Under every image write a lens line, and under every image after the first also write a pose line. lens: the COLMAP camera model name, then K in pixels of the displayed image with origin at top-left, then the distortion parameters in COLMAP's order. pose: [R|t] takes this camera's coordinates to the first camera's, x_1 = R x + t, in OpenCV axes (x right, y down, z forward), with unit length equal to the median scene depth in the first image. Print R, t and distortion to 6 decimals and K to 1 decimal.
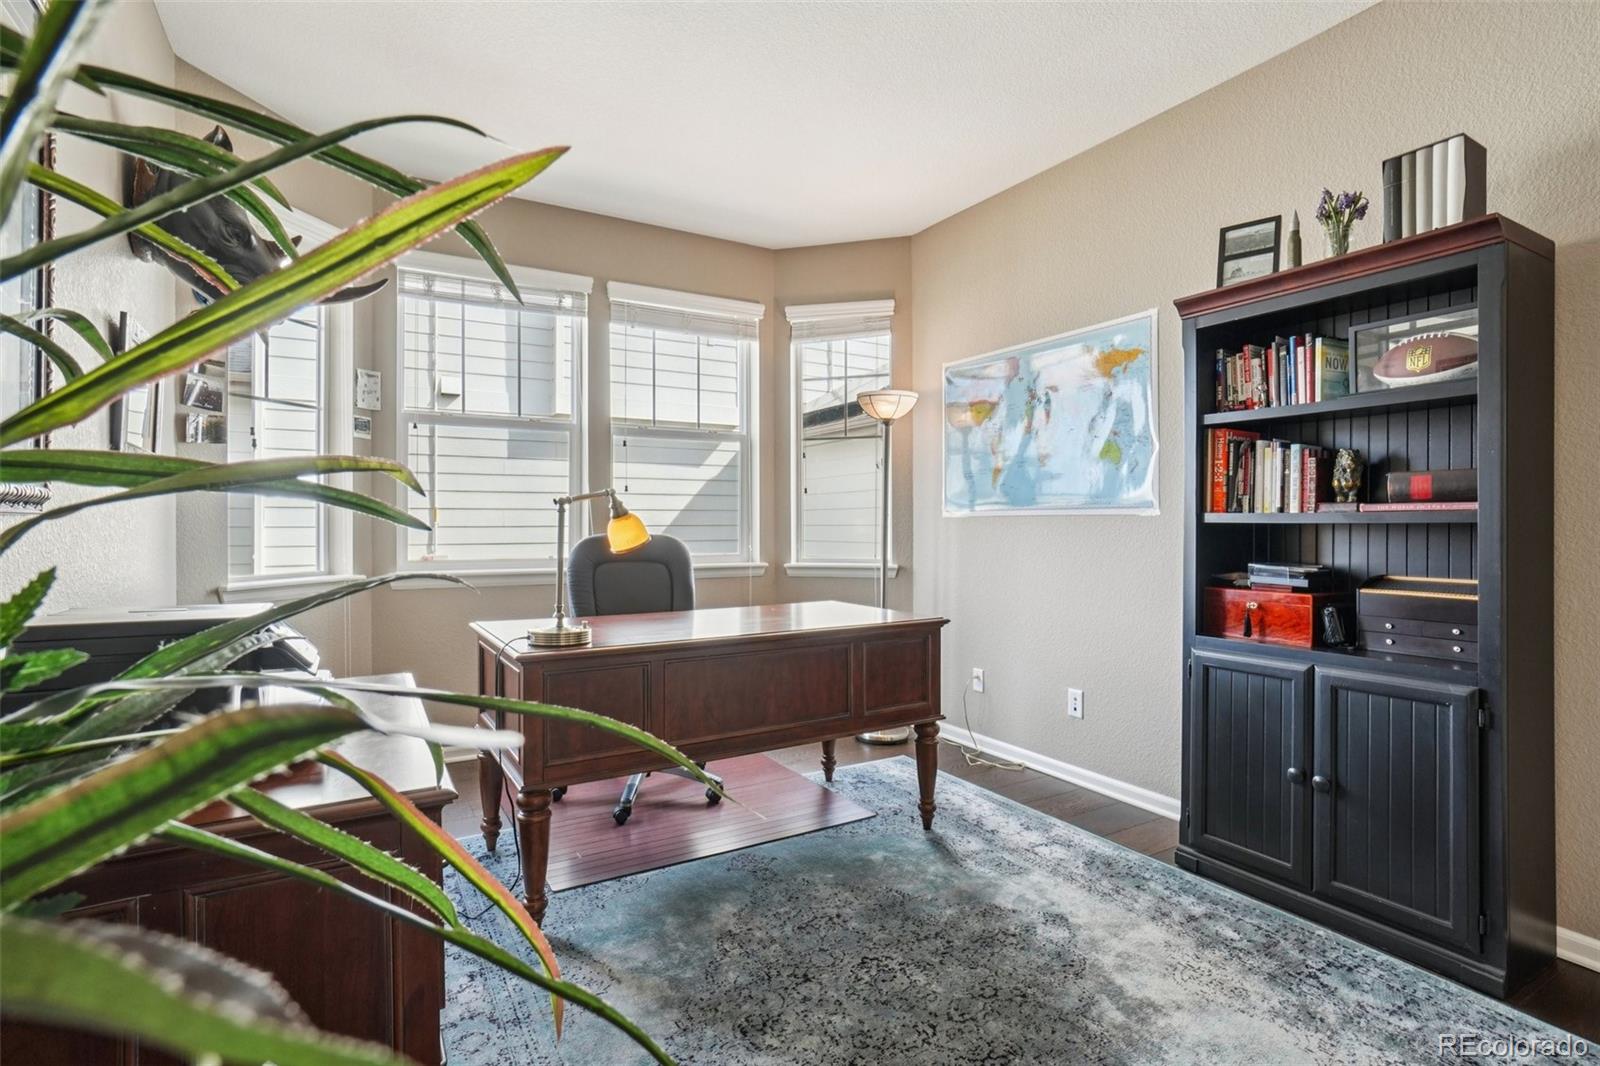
lens RADIAL K [[762.4, 0, 799.2], [0, 762.4, 525.8], [0, 0, 1]] dist [-0.030306, 0.004295]
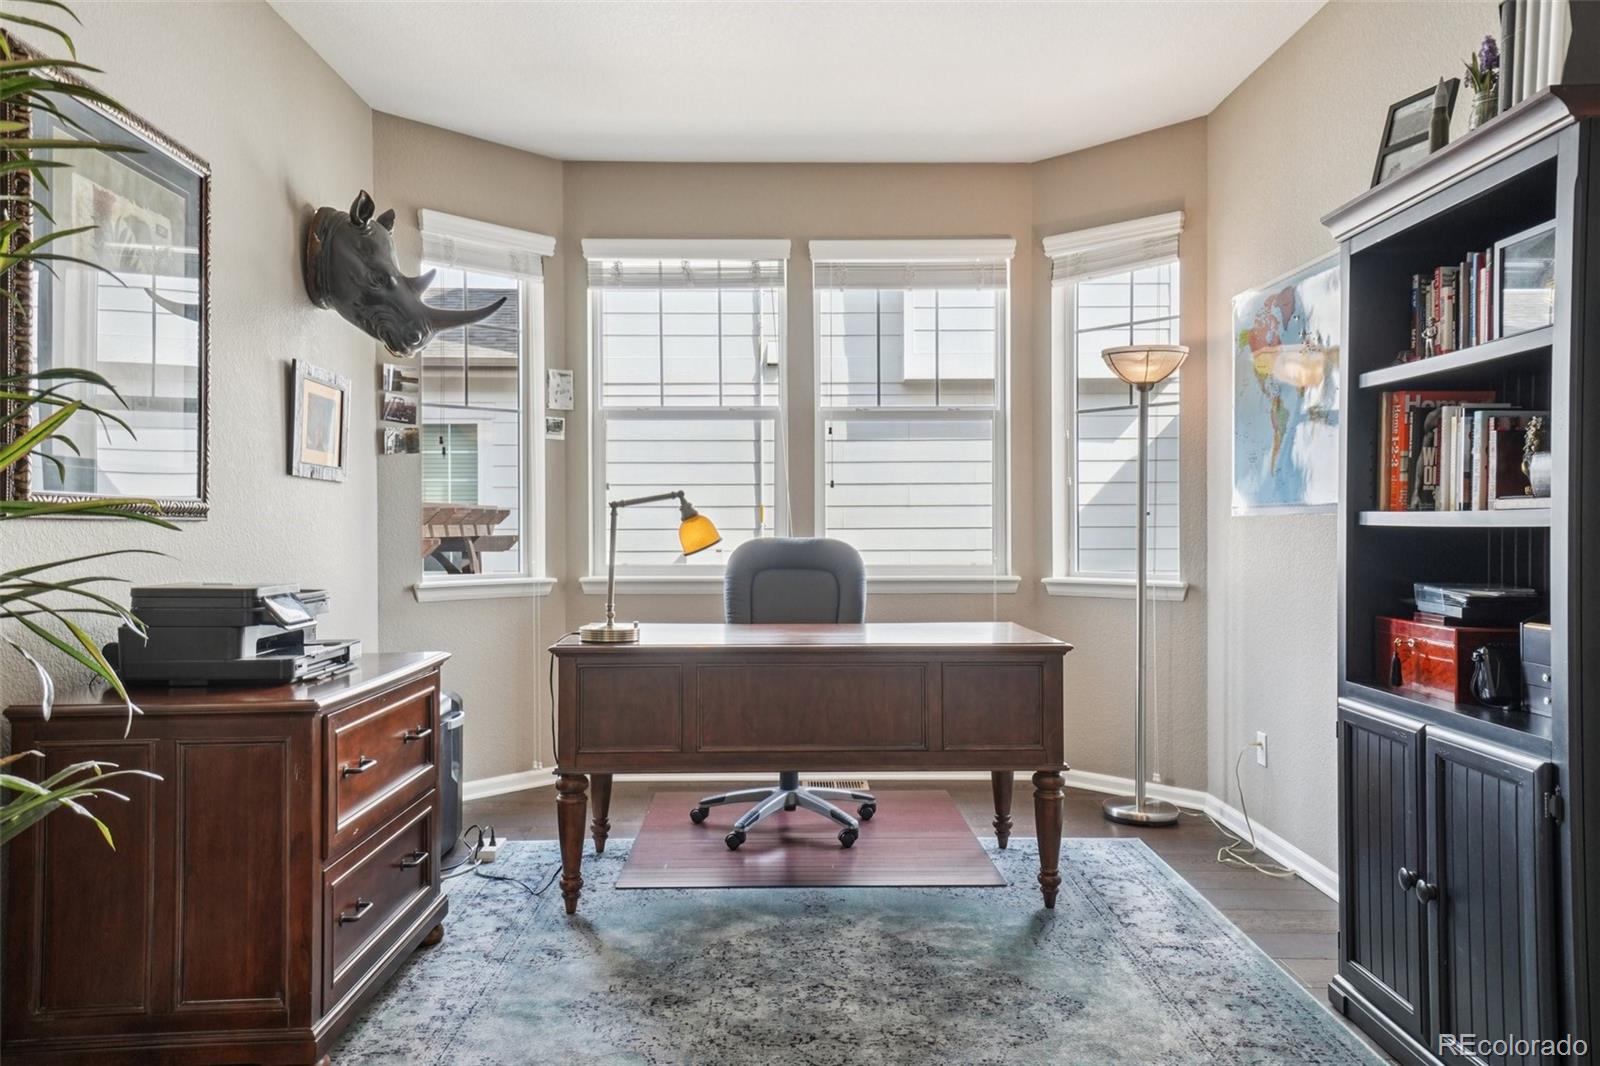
lens RADIAL K [[1162.5, 0, 803.0], [0, 1162.5, 525.5], [0, 0, 1]] dist [0.059366, 0.001255]
pose [[0.870118, -0.000457, -0.492843, 0.569786], [0.000030, 1.000000, -0.000875, -0.002275], [0.492843, 0.000746, 0.870118, -0.212758]]
